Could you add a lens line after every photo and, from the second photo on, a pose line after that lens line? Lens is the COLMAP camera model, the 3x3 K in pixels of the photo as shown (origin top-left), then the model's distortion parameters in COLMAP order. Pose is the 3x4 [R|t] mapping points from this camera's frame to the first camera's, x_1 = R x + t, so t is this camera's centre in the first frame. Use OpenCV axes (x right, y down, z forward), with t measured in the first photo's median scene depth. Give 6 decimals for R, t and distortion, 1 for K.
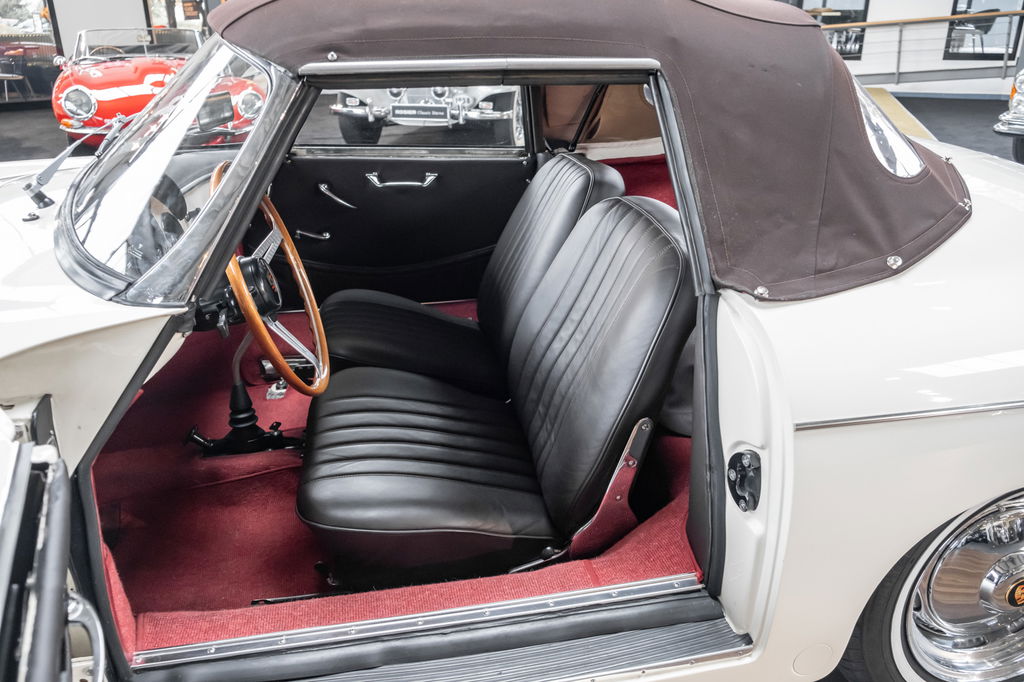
lens RADIAL K [[792.9, 0, 509.7], [0, 792.9, 342.9], [0, 0, 1]] dist [-0.024601, 0.000814]
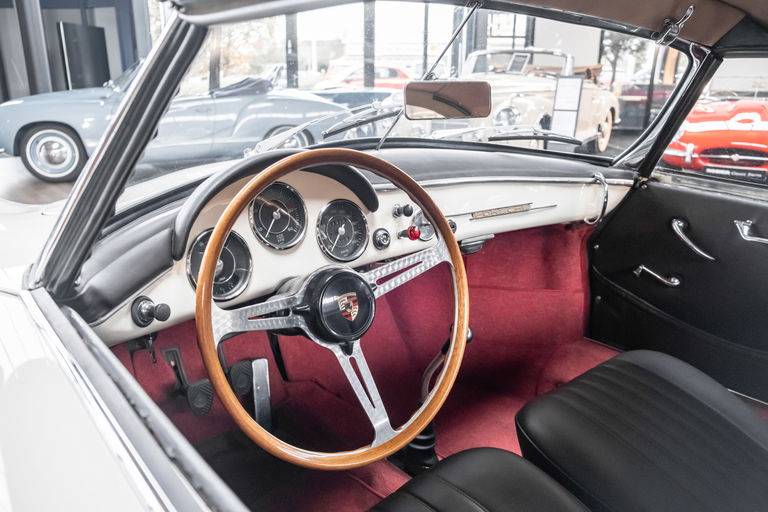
lens RADIAL K [[594.7, 0, 381.7], [0, 594.7, 256.3], [0, 0, 1]] dist [-0.024601, 0.000814]
pose [[0.514361, 0.259025, -0.817520, 0.184534], [-0.337670, 0.937457, 0.084574, -0.183914], [0.788297, 0.232550, 0.569656, 0.673856]]
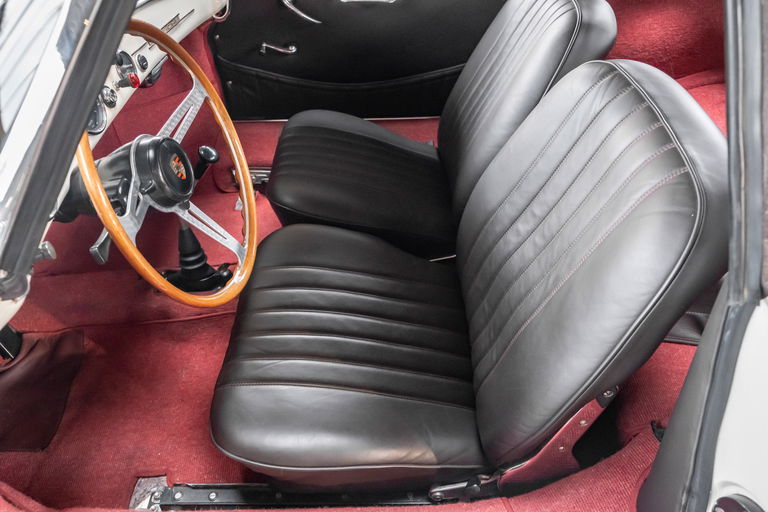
lens RADIAL K [[594.7, 0, 380.7], [0, 594.7, 260.2], [0, 0, 1]] dist [-0.024601, 0.000814]
pose [[0.985454, 0.096182, -0.140106, 0.012743], [-0.051462, 0.954612, 0.293372, -0.179558], [0.161964, -0.281895, 0.945676, 0.401774]]
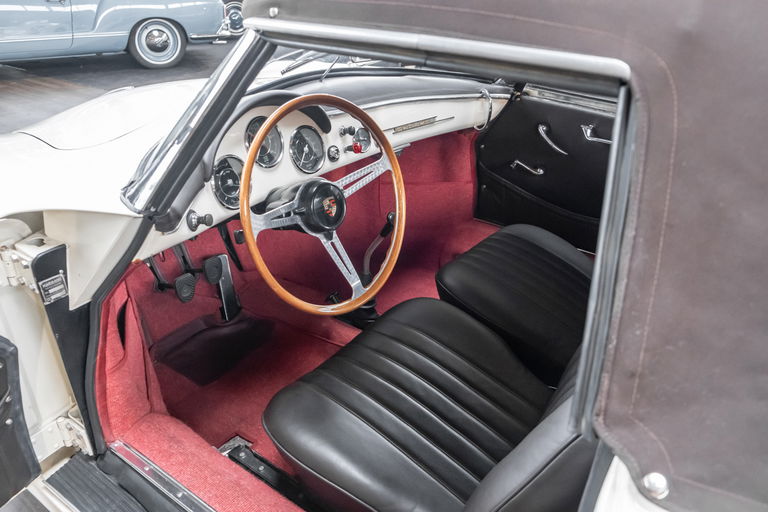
lens RADIAL K [[594.7, 0, 384.1], [0, 594.7, 259.9], [0, 0, 1]] dist [-0.024601, 0.000814]
pose [[0.684752, 0.354578, -0.636702, 0.317193], [-0.303867, 0.933004, 0.192789, -0.192299], [0.662405, 0.061460, 0.746621, 0.419894]]
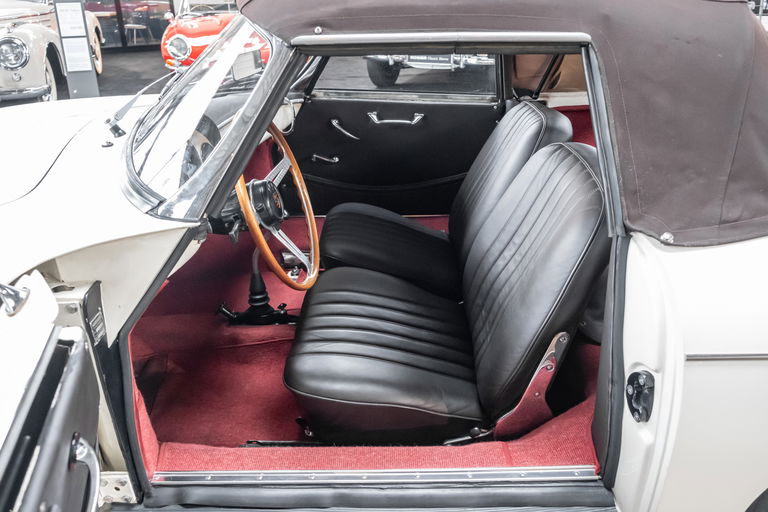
lens RADIAL K [[620.3, 0, 380.3], [0, 620.3, 257.4], [0, 0, 1]] dist [-0.026266, -0.001600]
pose [[0.980838, 0.071359, -0.181286, 0.057203], [-0.065519, 0.997127, 0.038006, -0.033244], [0.183478, -0.025400, 0.982696, 0.028542]]
